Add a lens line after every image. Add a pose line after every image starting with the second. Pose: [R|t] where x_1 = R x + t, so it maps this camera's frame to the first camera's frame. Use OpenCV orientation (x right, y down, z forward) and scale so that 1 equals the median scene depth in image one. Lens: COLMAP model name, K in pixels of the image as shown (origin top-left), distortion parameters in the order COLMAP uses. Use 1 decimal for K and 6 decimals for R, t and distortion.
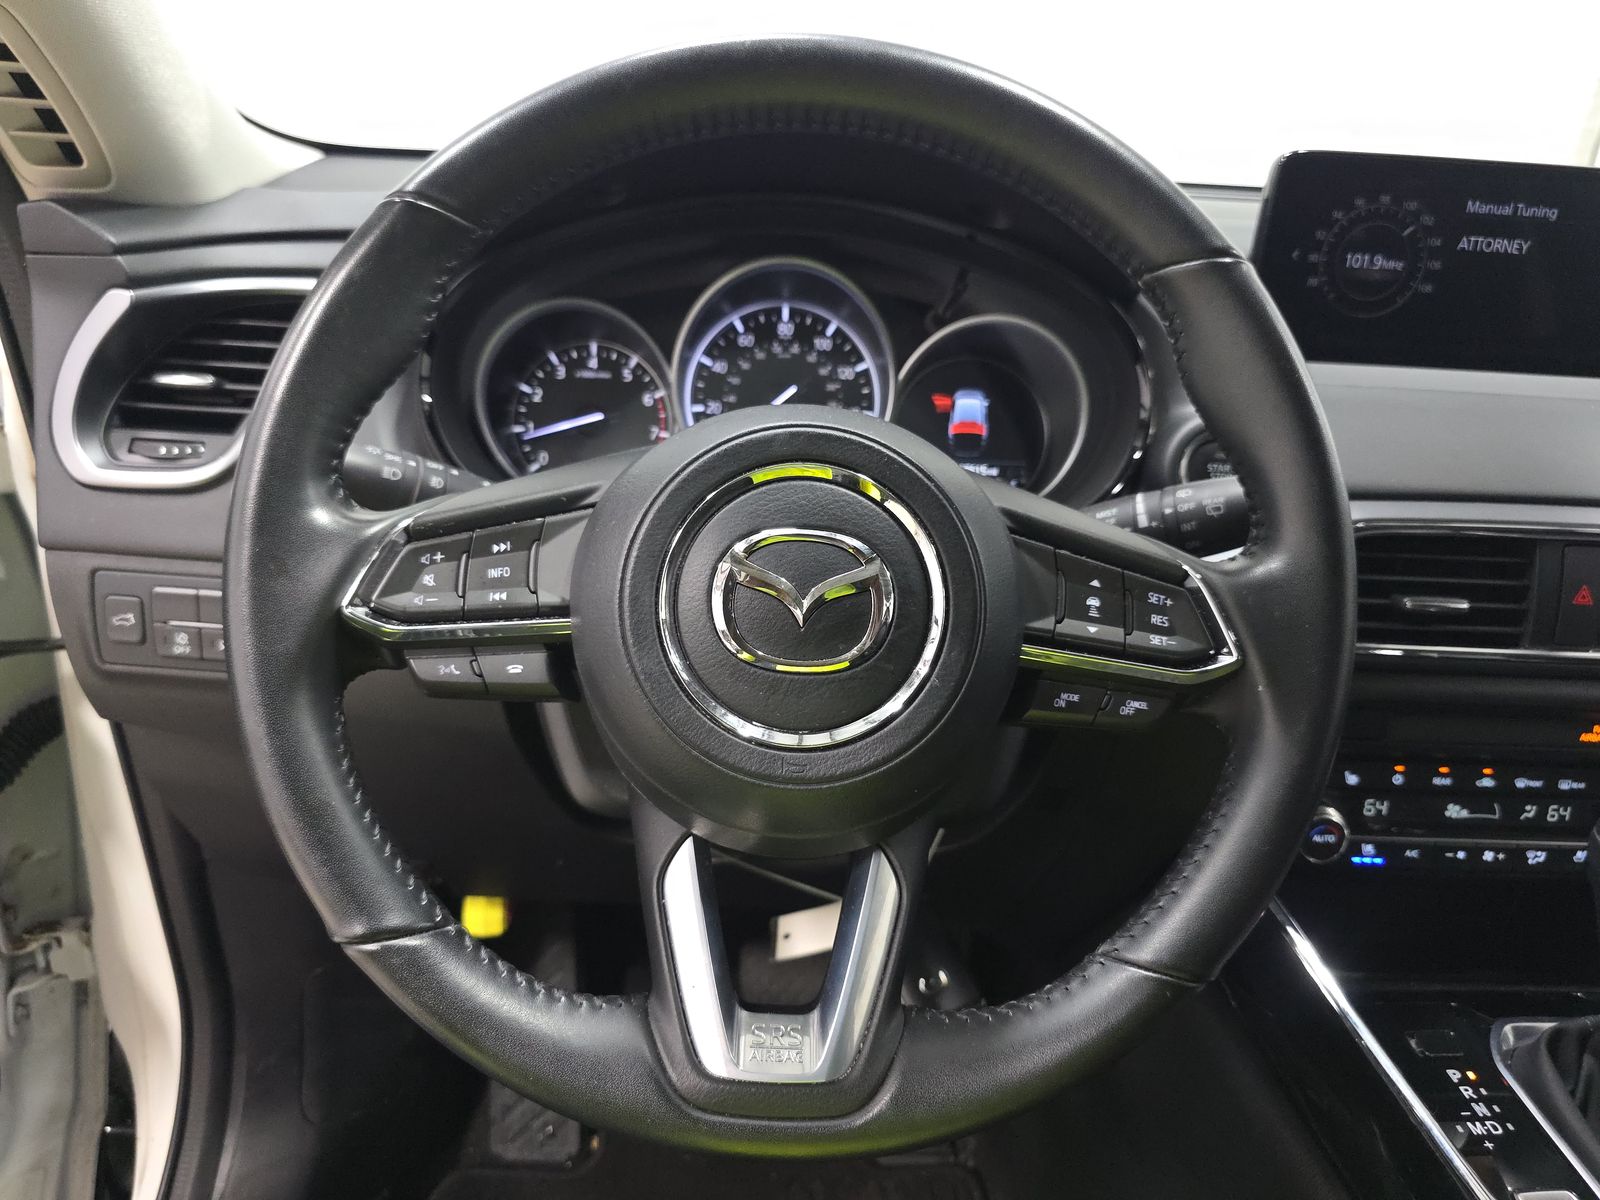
lens RADIAL K [[1096.0, 0, 798.7], [0, 1096.0, 597.9], [0, 0, 1]] dist [0.010975, -0.030425]
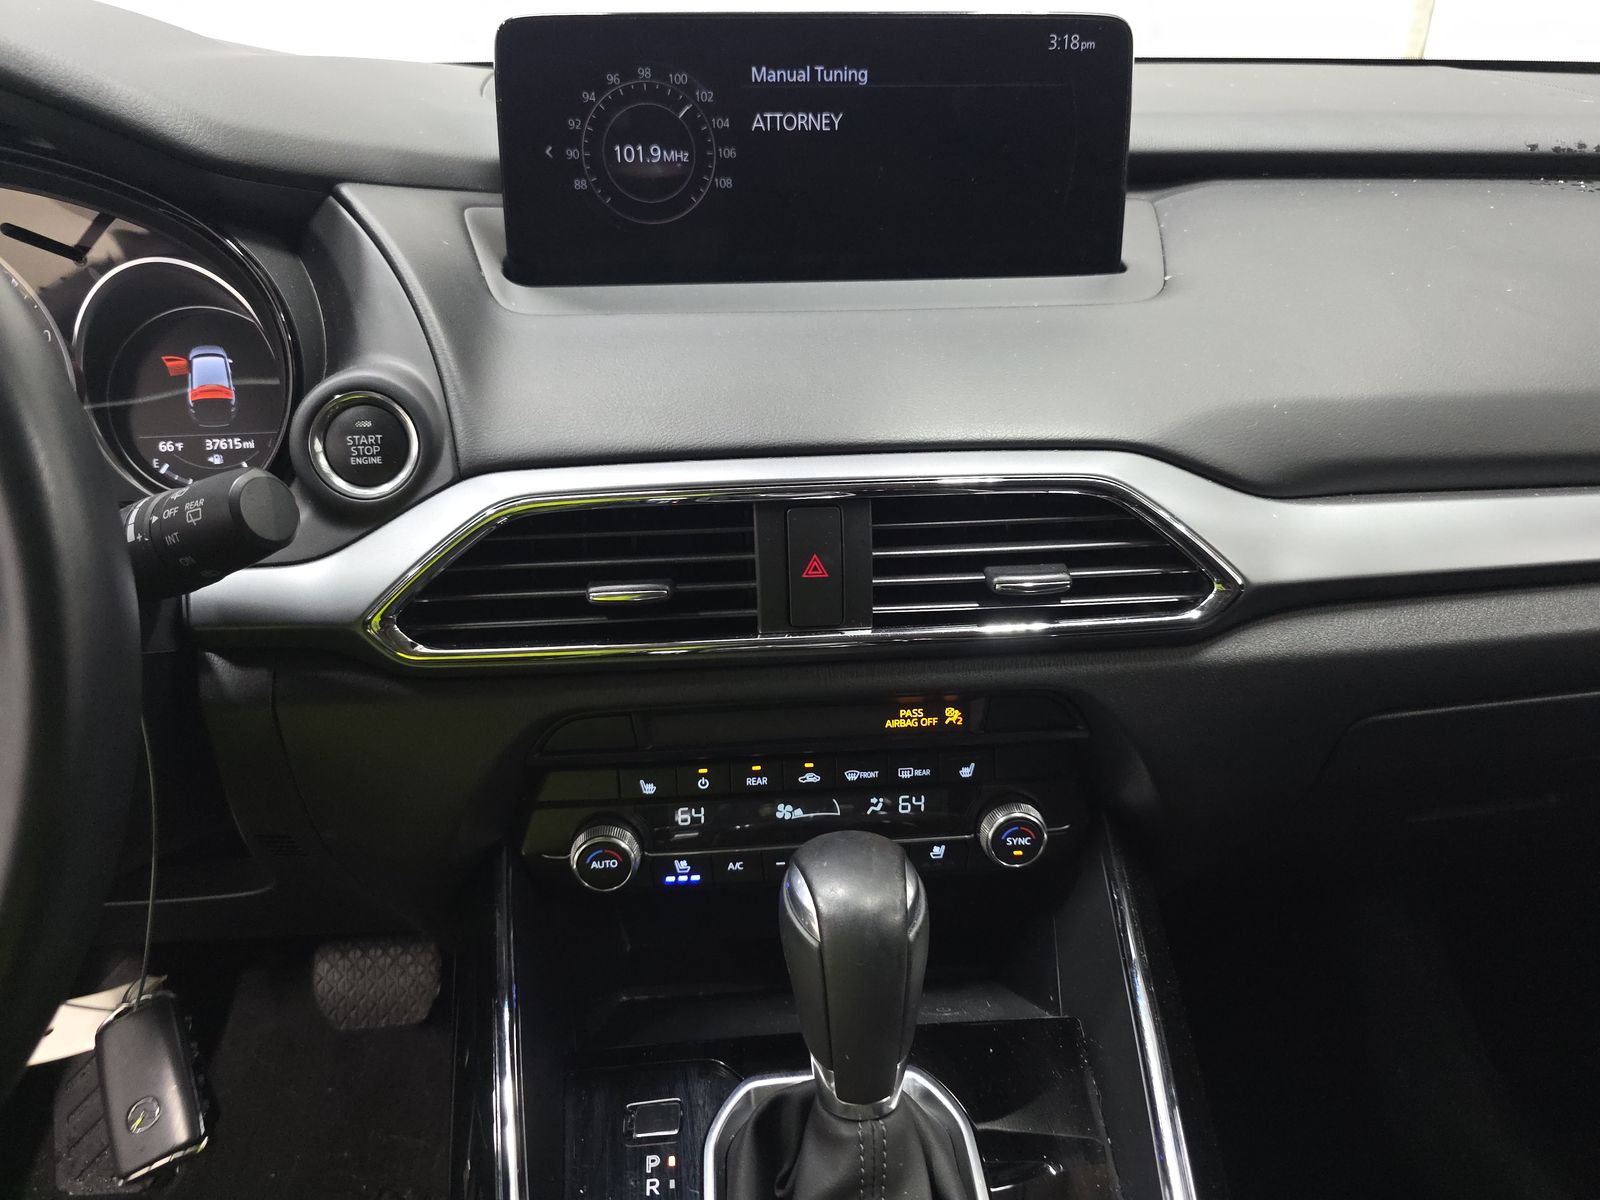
lens RADIAL K [[1096.0, 0, 794.5], [0, 1096.0, 600.5], [0, 0, 1]] dist [0.010975, -0.030425]
pose [[0.996241, -0.079792, 0.033732, 0.585219], [0.076488, 0.993008, 0.089916, -0.044664], [-0.040671, -0.086998, 0.995378, 0.163654]]
